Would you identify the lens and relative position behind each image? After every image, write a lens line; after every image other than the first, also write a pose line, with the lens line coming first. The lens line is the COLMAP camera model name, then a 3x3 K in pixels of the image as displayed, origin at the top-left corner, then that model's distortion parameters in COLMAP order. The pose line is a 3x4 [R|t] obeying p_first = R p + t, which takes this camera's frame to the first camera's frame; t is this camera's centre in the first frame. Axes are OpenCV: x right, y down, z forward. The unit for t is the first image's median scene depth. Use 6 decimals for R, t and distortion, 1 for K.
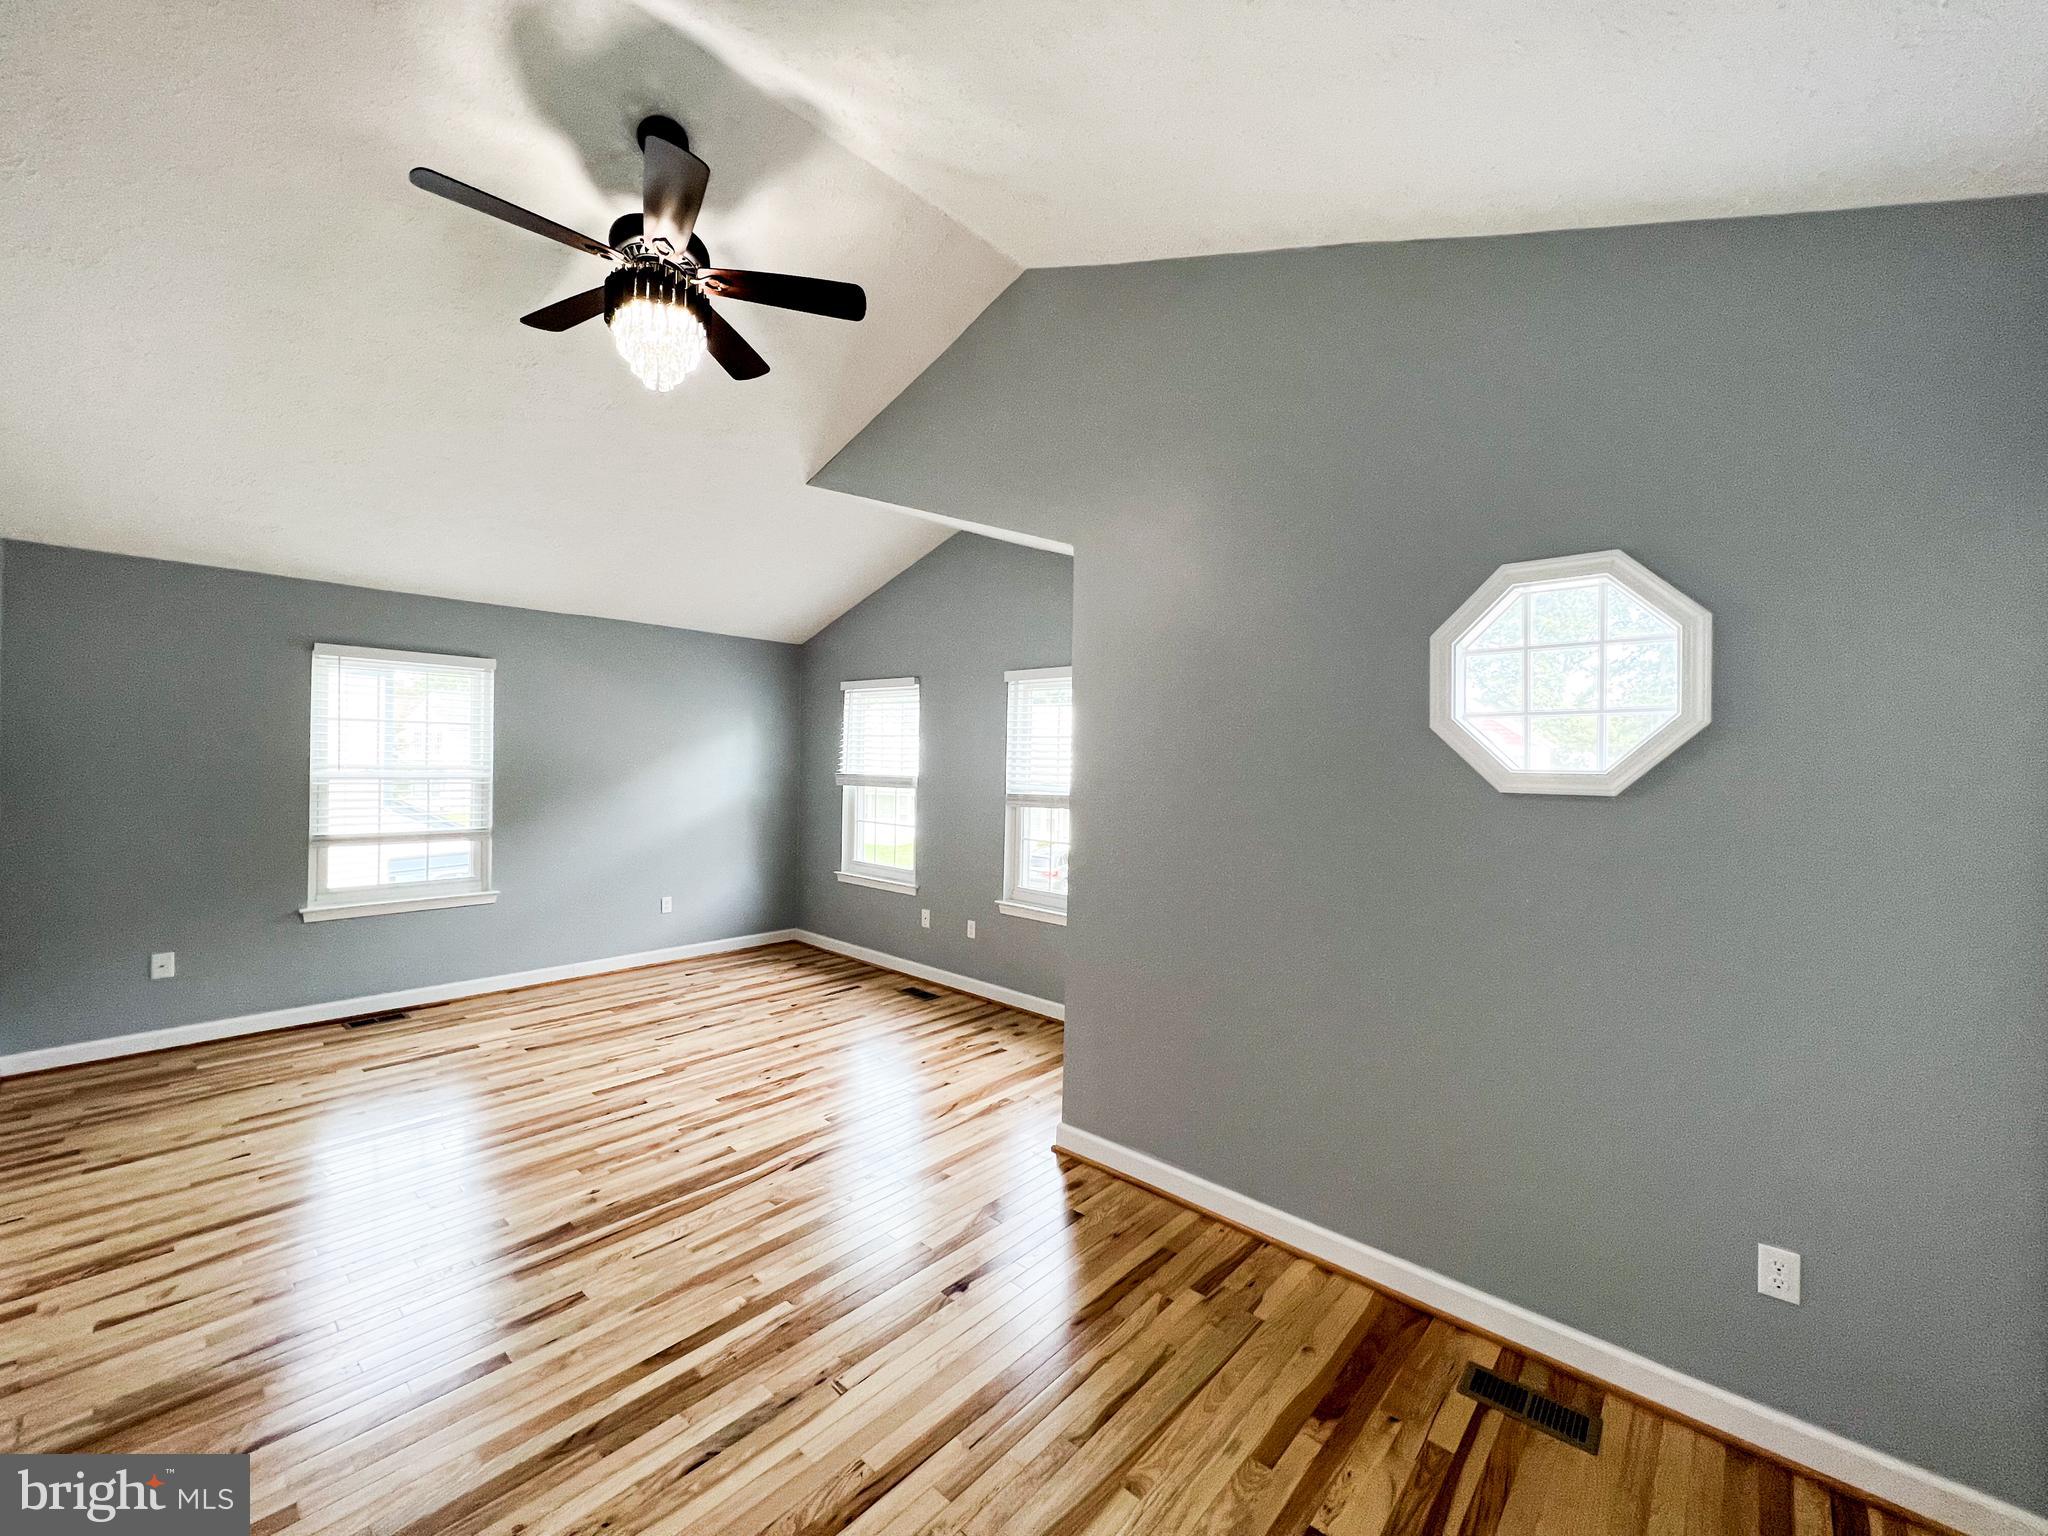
lens RADIAL K [[826.8, 0, 1024.0], [0, 826.8, 768.0], [0, 0, 1]] dist [0.000702, 0.000669]
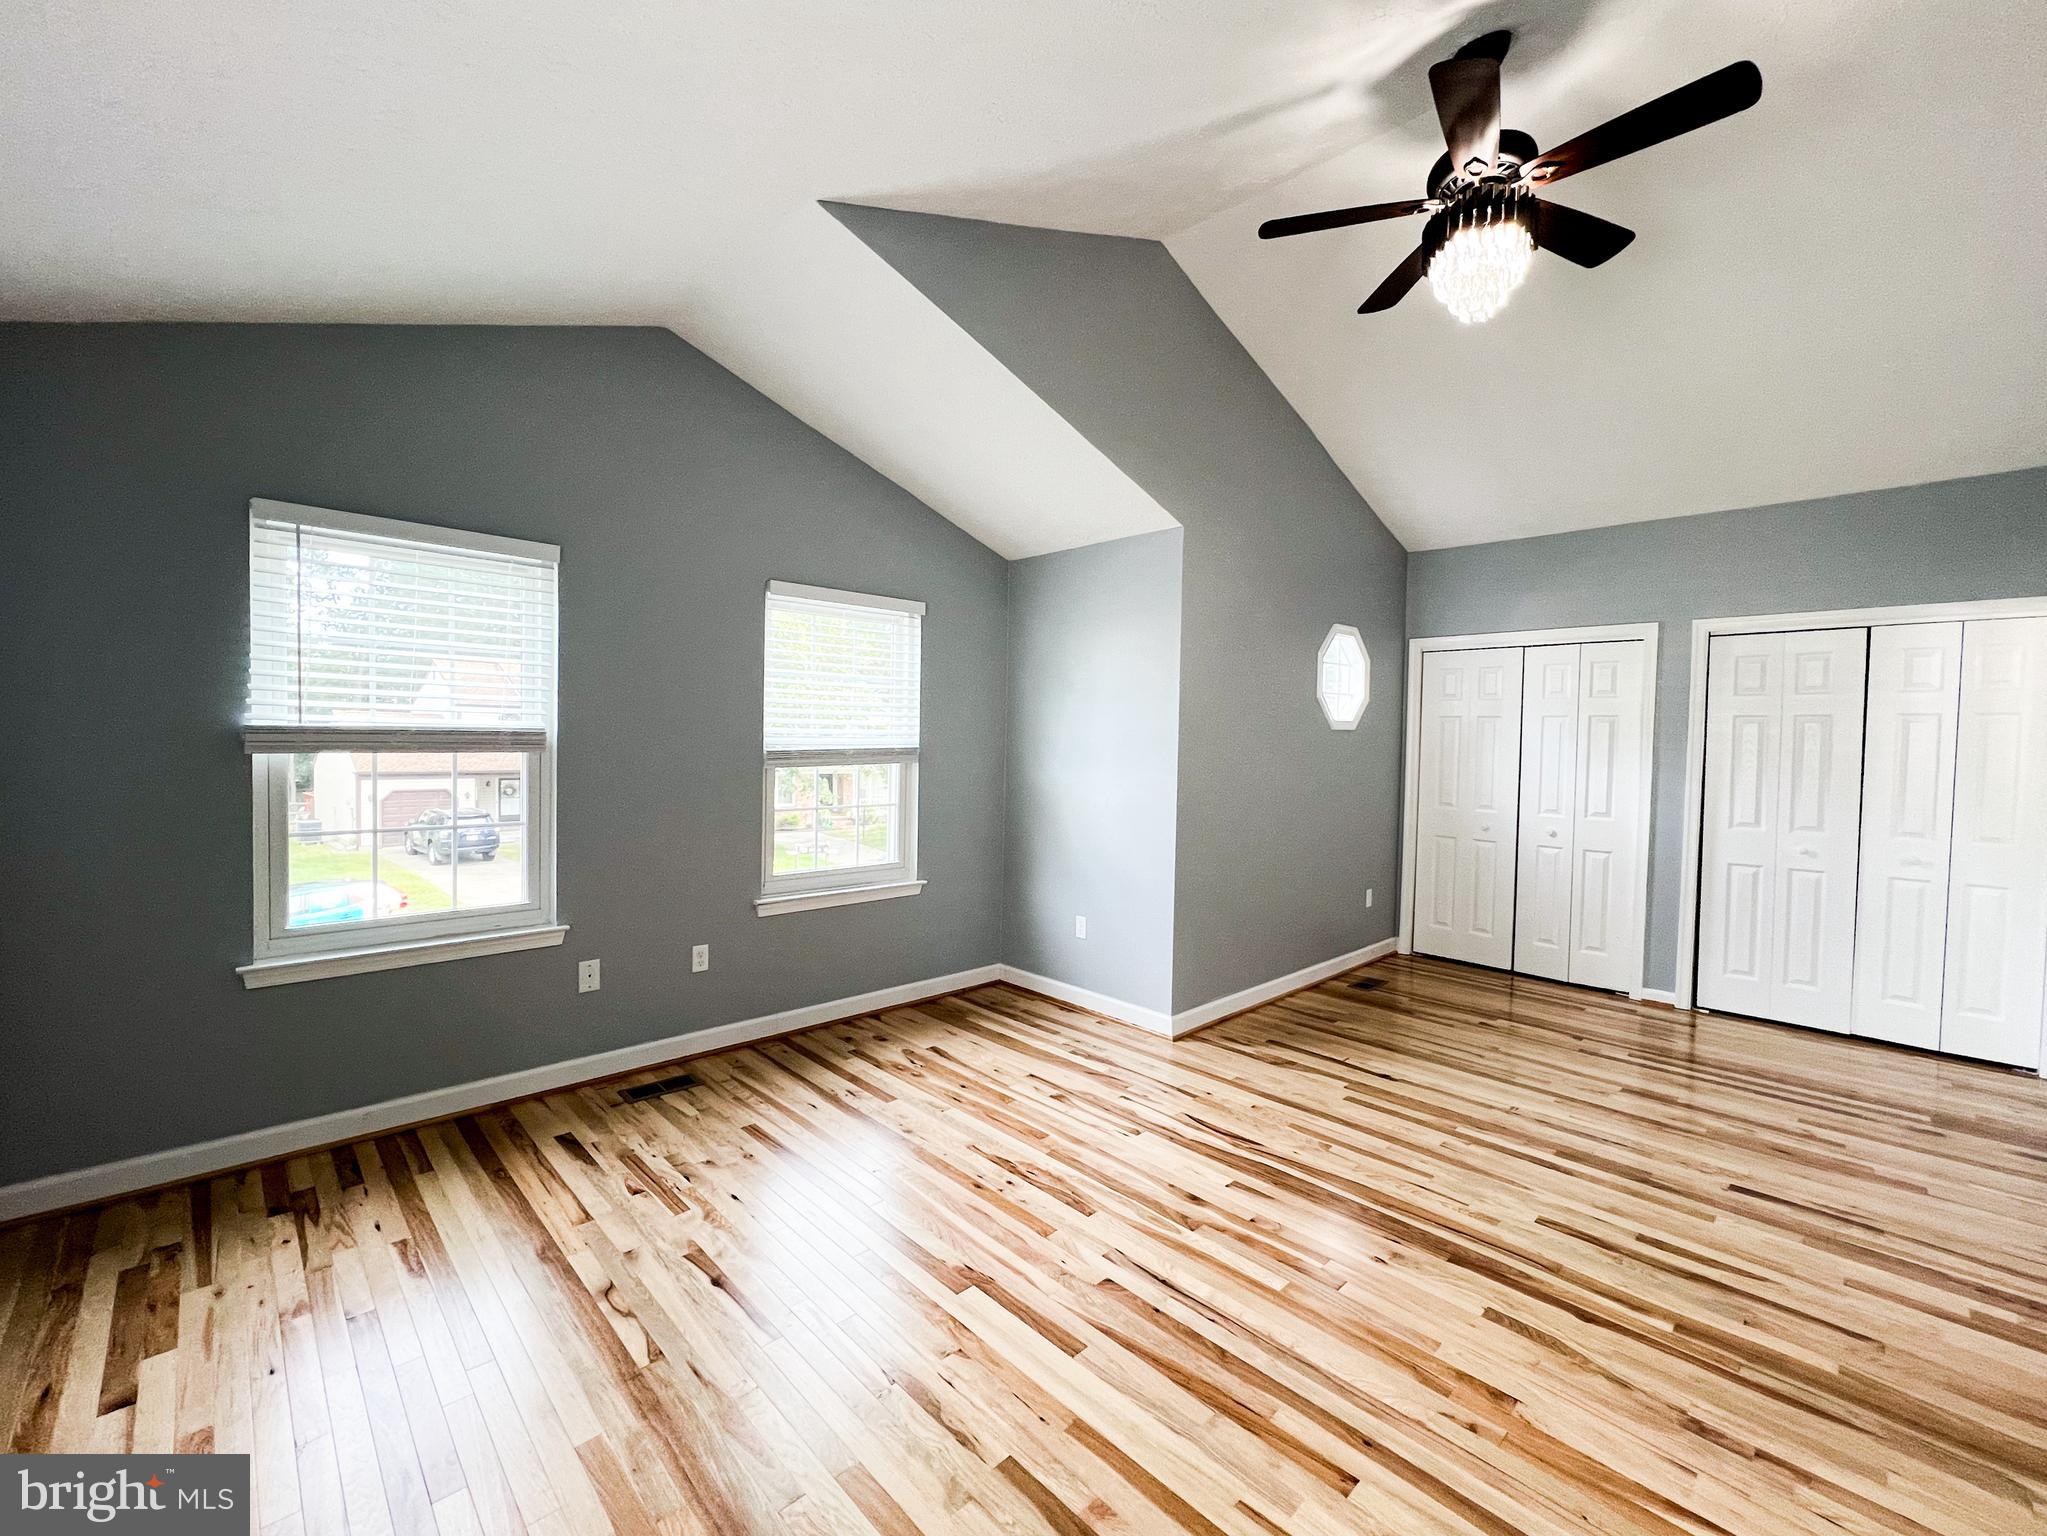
lens RADIAL K [[840.1, 0, 1023.5], [0, 840.1, 768.0], [0, 0, 1]] dist [0.000002, 0.000396]
pose [[0.076785, -0.057655, 0.995379, -1.111824], [-0.004441, 0.998297, 0.058166, 0.003013], [-0.997038, -0.008886, 0.076398, 1.086114]]
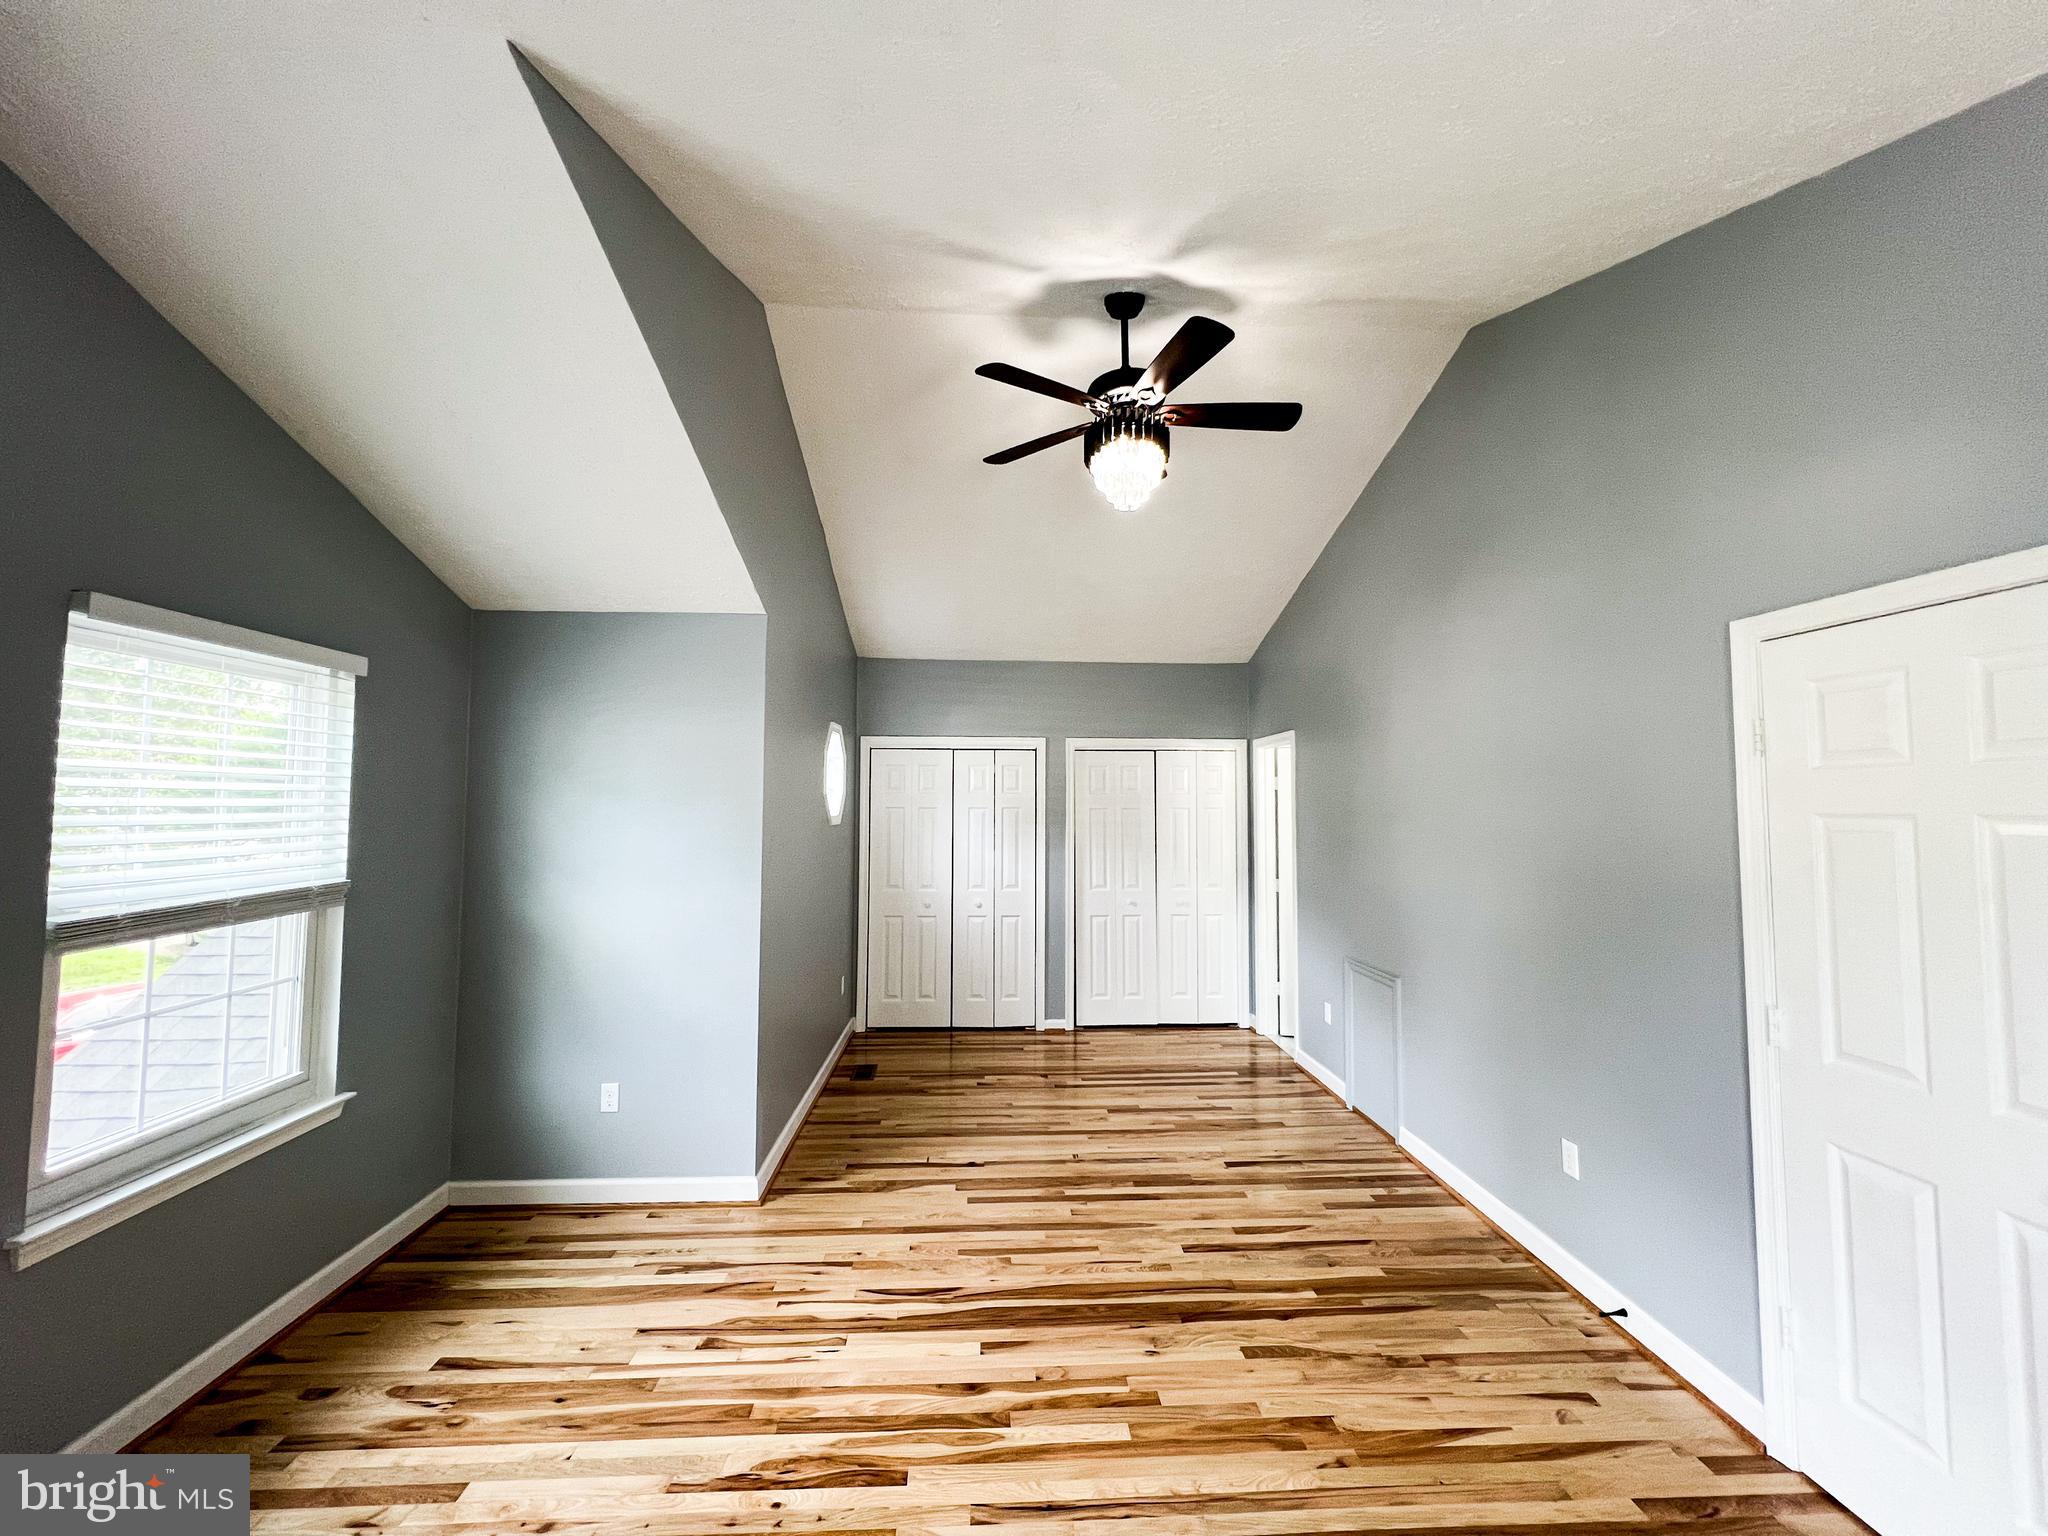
lens RADIAL K [[813.1, 0, 1013.8], [0, 813.1, 769.6], [0, 0, 1]] dist [-0.000328, 0.000437]
pose [[-0.699769, 0.010160, 0.714297, -0.862825], [-0.009698, 0.999672, -0.023719, -0.047953], [-0.714304, -0.023525, -0.699440, 1.433929]]
